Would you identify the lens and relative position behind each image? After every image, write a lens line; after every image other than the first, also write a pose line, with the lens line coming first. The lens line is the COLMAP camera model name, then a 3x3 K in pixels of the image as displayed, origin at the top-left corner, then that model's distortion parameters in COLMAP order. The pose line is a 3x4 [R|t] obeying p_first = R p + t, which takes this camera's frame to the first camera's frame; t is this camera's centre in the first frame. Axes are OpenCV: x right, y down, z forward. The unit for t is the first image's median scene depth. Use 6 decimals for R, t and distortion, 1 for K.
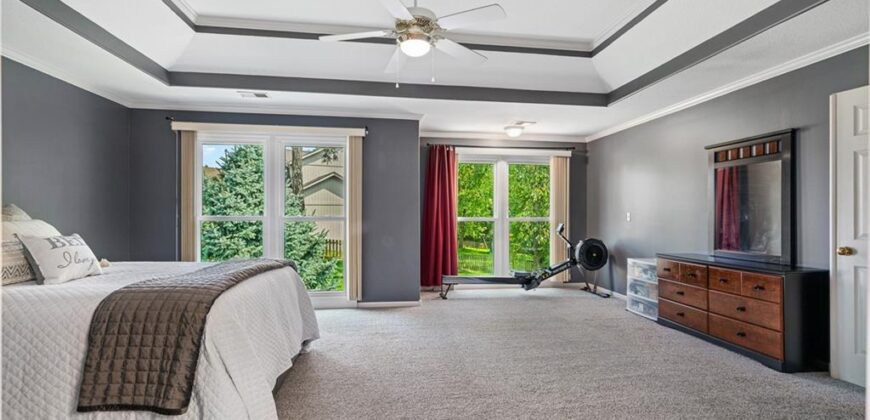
lens RADIAL K [[396.5, 0, 430.8], [0, 396.5, 214.5], [0, 0, 1]] dist [-0.012644, -0.000080]
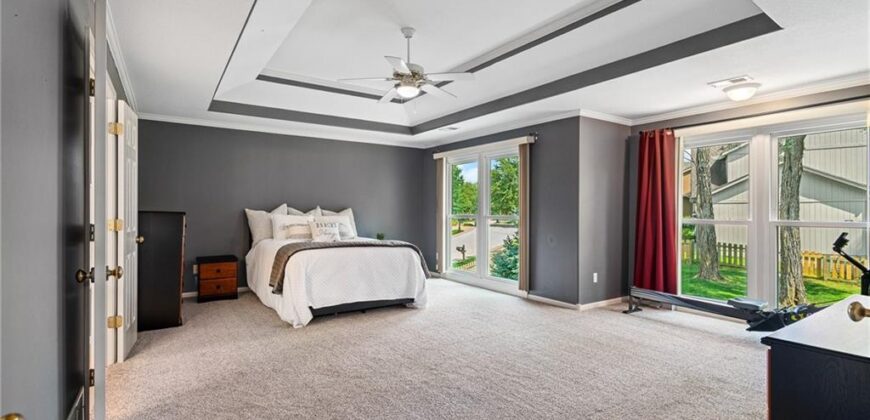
lens RADIAL K [[396.5, 0, 417.3], [0, 396.5, 210.8], [0, 0, 1]] dist [-0.012644, -0.000080]
pose [[0.429996, -0.000396, -0.902831, 0.512315], [-0.002098, 0.999997, -0.001437, -0.005153], [0.902828, 0.002512, 0.429993, 0.185825]]
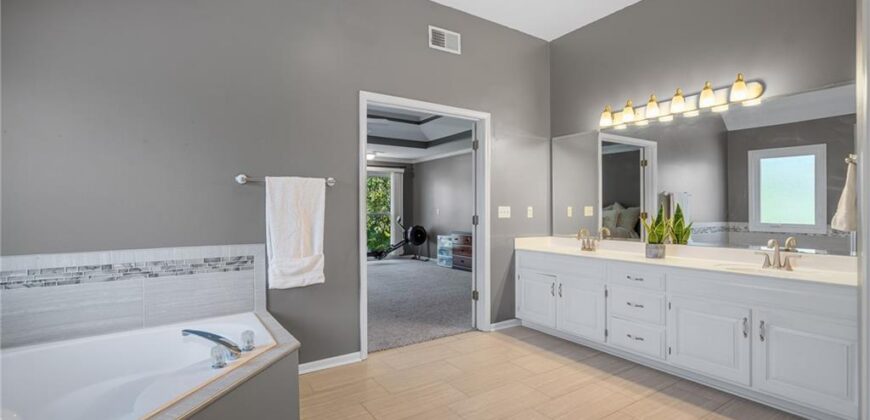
lens RADIAL K [[396.5, 0, 435.2], [0, 396.5, 210.9], [0, 0, 1]] dist [-0.012644, -0.000080]
pose [[0.897663, -0.003970, 0.440665, -0.249033], [0.005369, 0.999984, -0.001929, 0.005747], [-0.440651, 0.004097, 0.897669, -0.501127]]
